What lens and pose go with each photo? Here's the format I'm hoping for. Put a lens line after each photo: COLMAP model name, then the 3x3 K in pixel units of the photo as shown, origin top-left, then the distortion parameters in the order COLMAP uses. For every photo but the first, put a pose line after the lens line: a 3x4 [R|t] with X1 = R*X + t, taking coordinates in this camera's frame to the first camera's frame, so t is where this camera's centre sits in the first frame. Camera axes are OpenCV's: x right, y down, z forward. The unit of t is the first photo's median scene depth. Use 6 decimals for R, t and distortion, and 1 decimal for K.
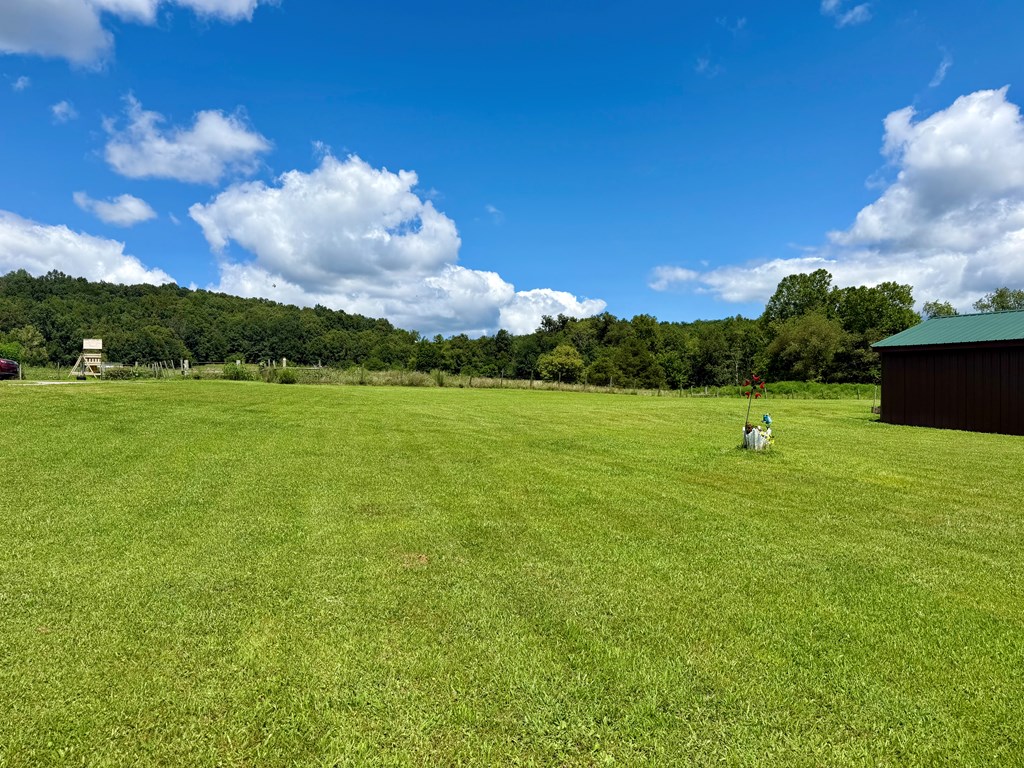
lens RADIAL K [[711.4, 0, 504.3], [0, 711.4, 386.1], [0, 0, 1]] dist [0.068913, -0.090888]
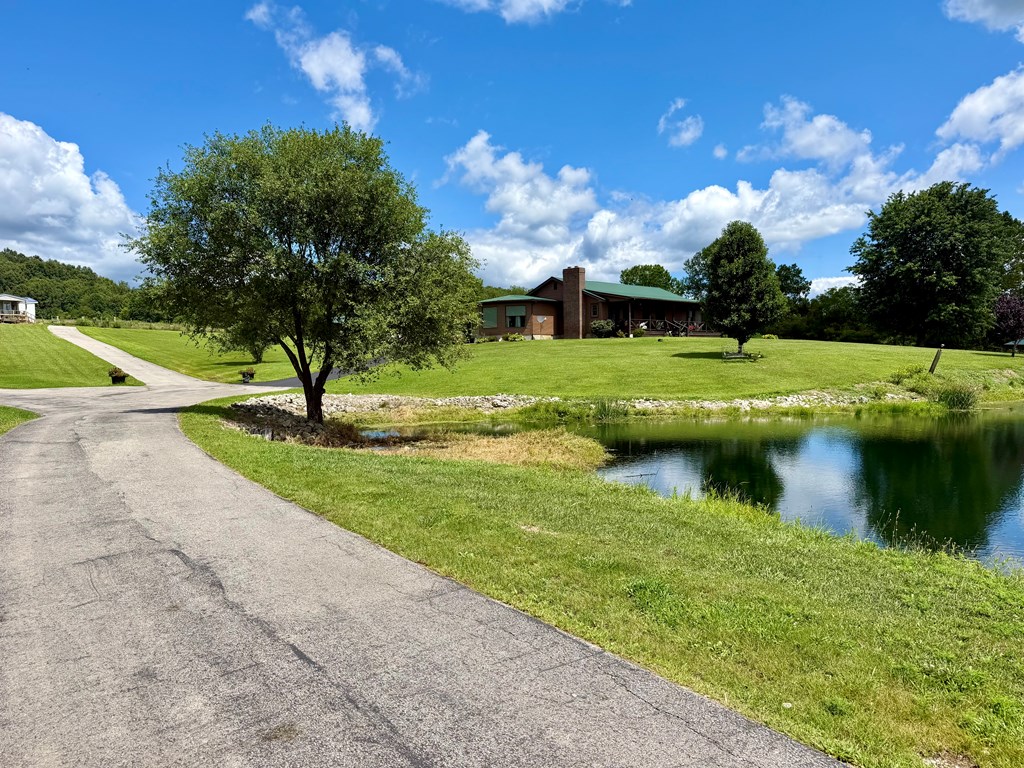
lens RADIAL K [[711.4, 0, 512.9], [0, 711.4, 381.6], [0, 0, 1]] dist [0.068913, -0.090888]
pose [[0.923699, -0.006536, 0.383064, -0.004395], [-0.015711, 0.998367, 0.054920, 0.004821], [-0.382798, -0.056748, 0.922088, -0.375403]]
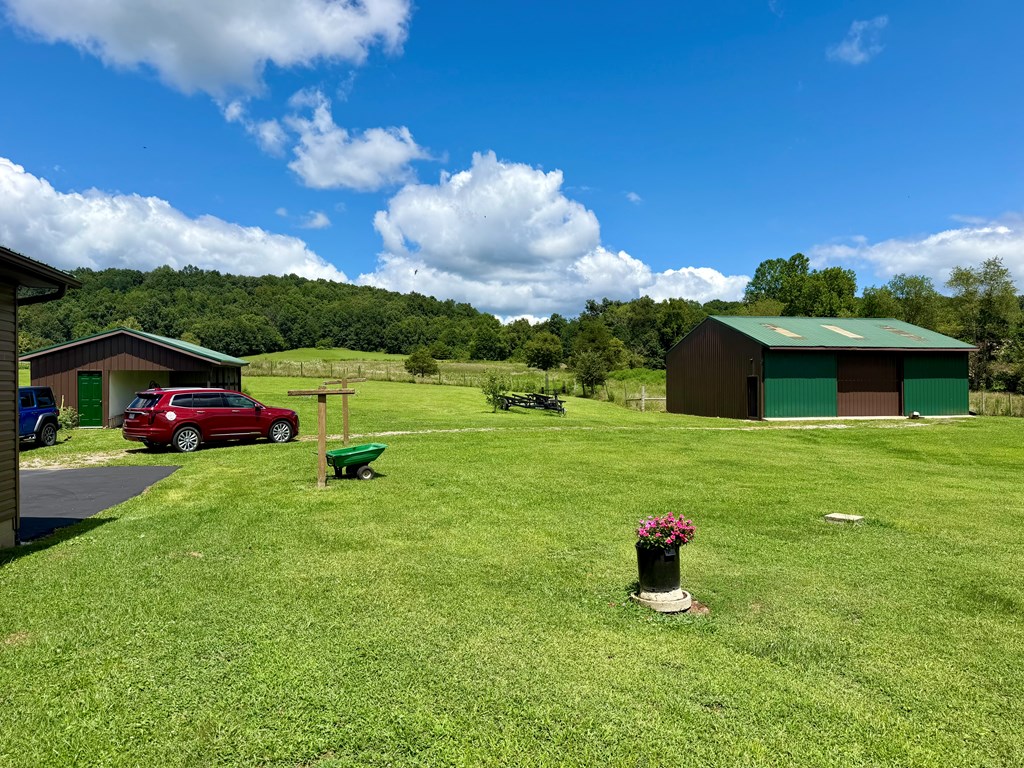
lens RADIAL K [[711.4, 0, 511.3], [0, 711.4, 389.9], [0, 0, 1]] dist [0.068913, -0.090888]
pose [[0.981410, 0.007384, -0.191779, 0.194773], [-0.000900, 0.999426, 0.033875, -0.004994], [0.191919, -0.033072, 0.980853, -0.056387]]
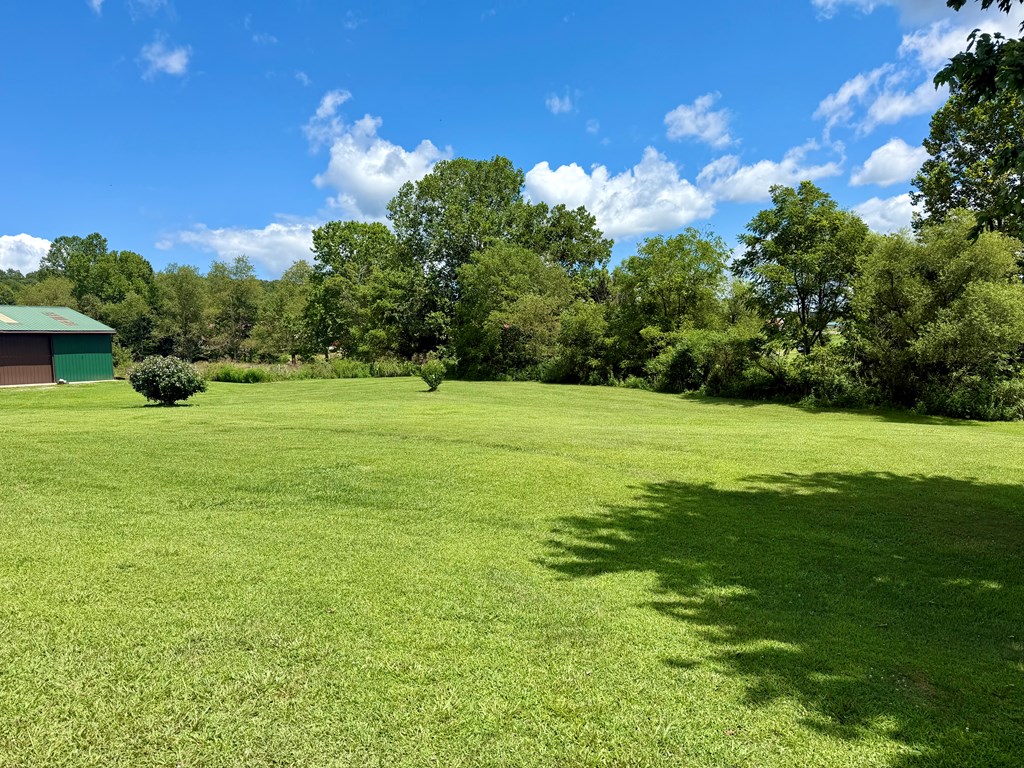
lens RADIAL K [[711.4, 0, 514.9], [0, 711.4, 391.0], [0, 0, 1]] dist [0.068913, -0.090888]
pose [[0.798623, -0.050869, 0.599678, 0.233398], [0.010714, 0.997465, 0.070344, -0.004849], [-0.601737, -0.049754, 0.797143, -0.137837]]
